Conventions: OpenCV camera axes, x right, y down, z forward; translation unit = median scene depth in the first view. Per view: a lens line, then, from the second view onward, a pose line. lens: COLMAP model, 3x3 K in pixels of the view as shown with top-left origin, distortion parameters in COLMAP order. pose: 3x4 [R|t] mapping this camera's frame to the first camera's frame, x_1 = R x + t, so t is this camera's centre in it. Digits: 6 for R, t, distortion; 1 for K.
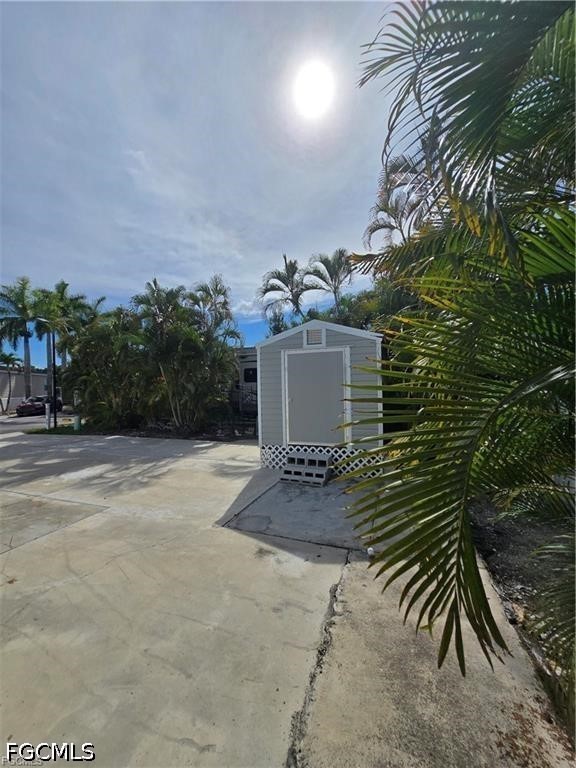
lens RADIAL K [[311.0, 0, 288.0], [0, 311.0, 384.0], [0, 0, 1]] dist [-0.001486, -0.000072]
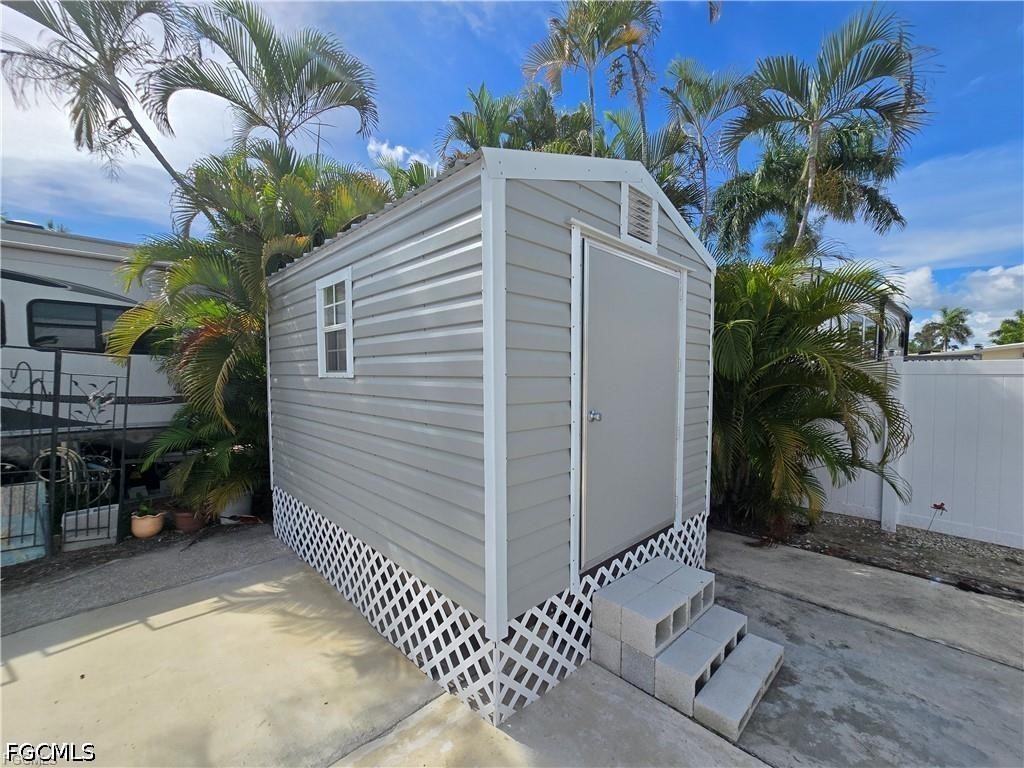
lens RADIAL K [[421.1, 0, 512.0], [0, 421.1, 384.0], [0, 0, 1]] dist [-0.000177, 0.000057]
pose [[0.438179, 0.004093, 0.898878, -0.374878], [-0.011501, 0.999933, 0.001054, 0.026735], [-0.898814, -0.010799, 0.438197, 0.926563]]
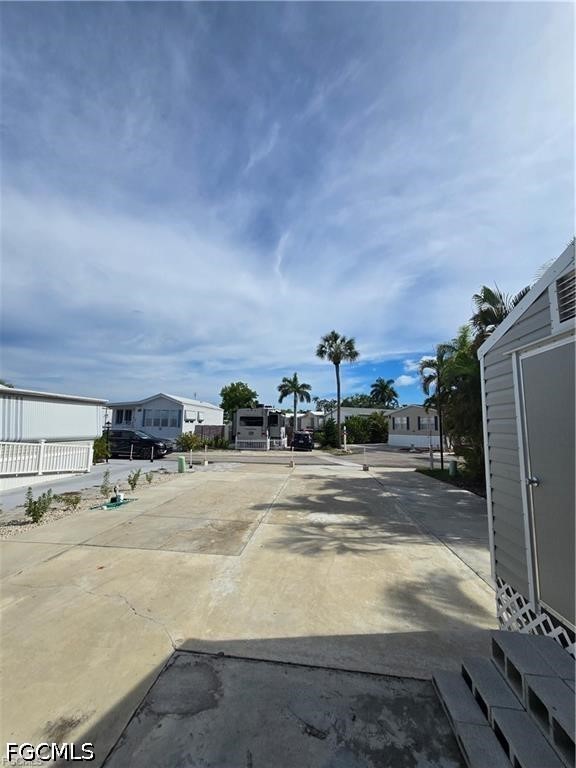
lens RADIAL K [[315.8, 0, 282.1], [0, 315.8, 387.4], [0, 0, 1]] dist [-0.000177, 0.000057]
pose [[0.211416, -0.098710, -0.972399, 0.338451], [-0.013760, 0.994488, -0.103944, -0.018147], [0.977299, 0.035356, 0.208893, 0.661942]]
